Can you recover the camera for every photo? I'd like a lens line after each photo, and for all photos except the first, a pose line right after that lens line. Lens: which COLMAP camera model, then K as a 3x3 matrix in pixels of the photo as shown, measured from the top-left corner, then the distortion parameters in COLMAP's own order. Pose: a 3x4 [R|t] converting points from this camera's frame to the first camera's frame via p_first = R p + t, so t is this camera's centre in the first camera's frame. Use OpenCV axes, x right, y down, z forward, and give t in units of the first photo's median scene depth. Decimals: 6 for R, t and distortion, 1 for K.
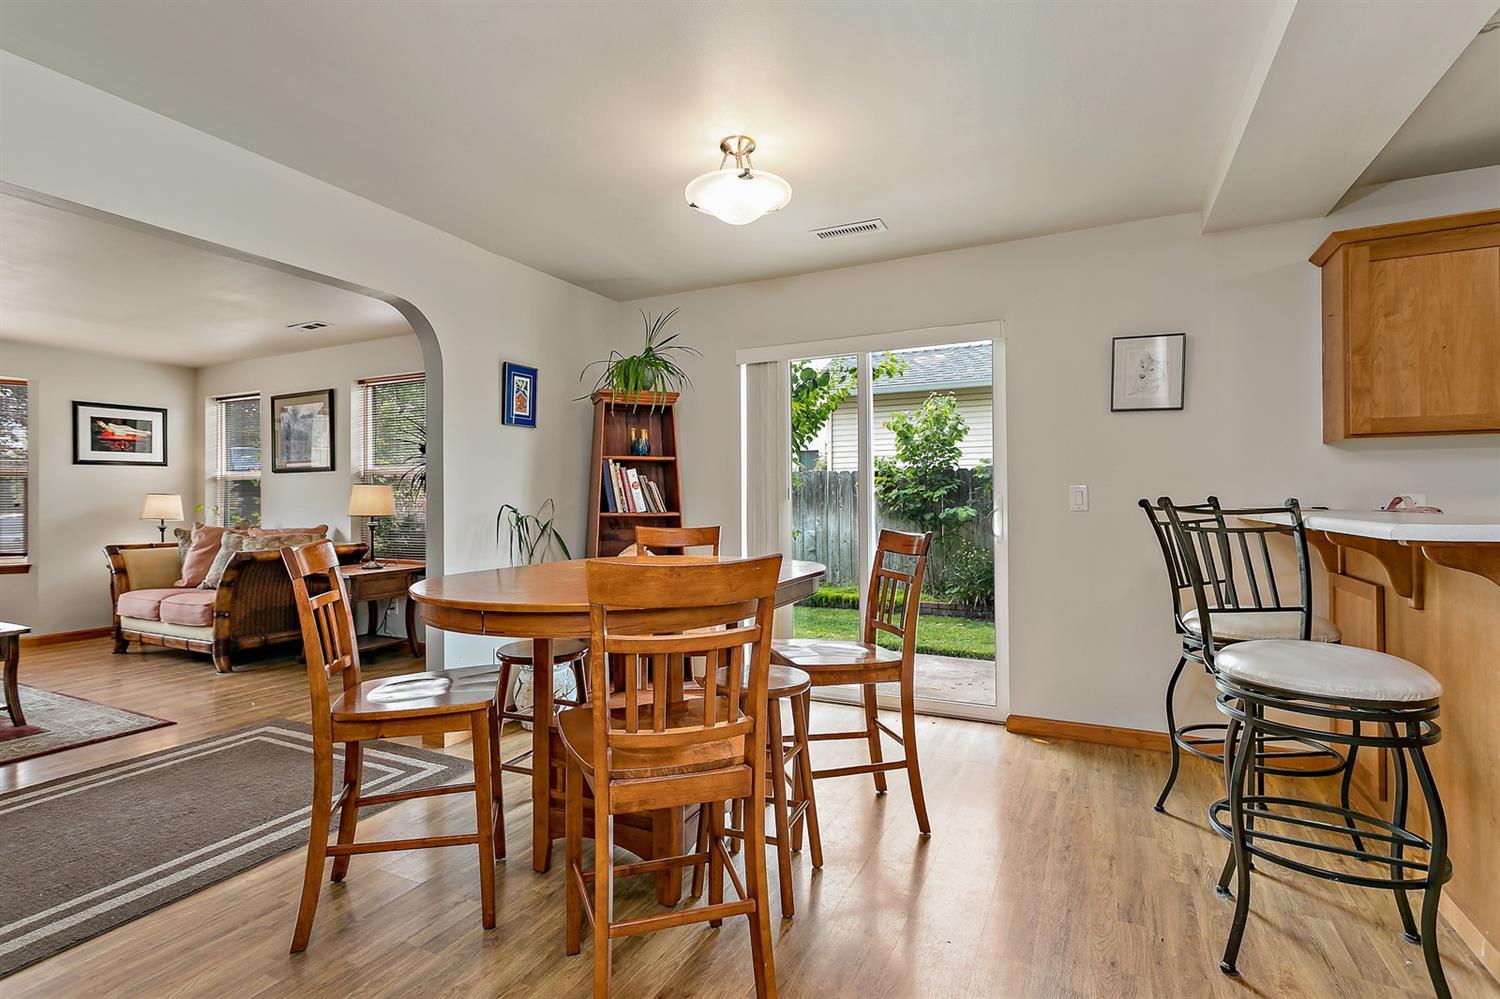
lens RADIAL K [[698.8, 0, 735.7], [0, 698.8, 499.0], [0, 0, 1]] dist [-0.002174, 0.000458]
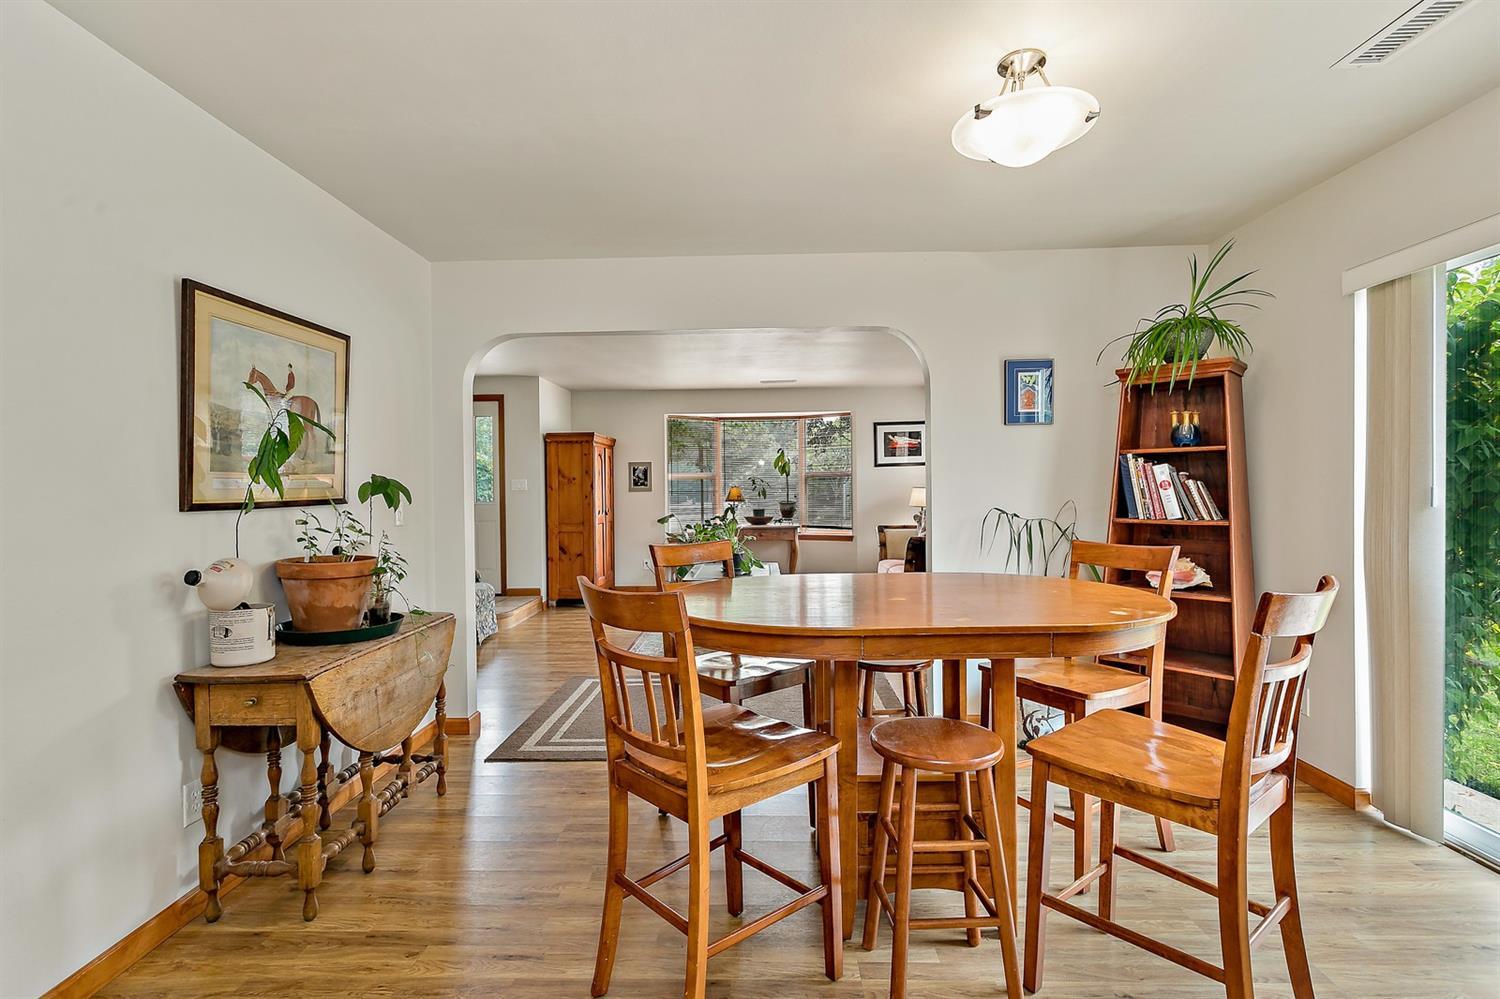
lens RADIAL K [[698.8, 0, 735.7], [0, 698.8, 499.0], [0, 0, 1]] dist [-0.002174, 0.000458]
pose [[0.421064, 0.013333, -0.906933, 0.369657], [0.009355, 0.999775, 0.019041, -0.023407], [0.906983, -0.016501, 0.420845, 0.230553]]
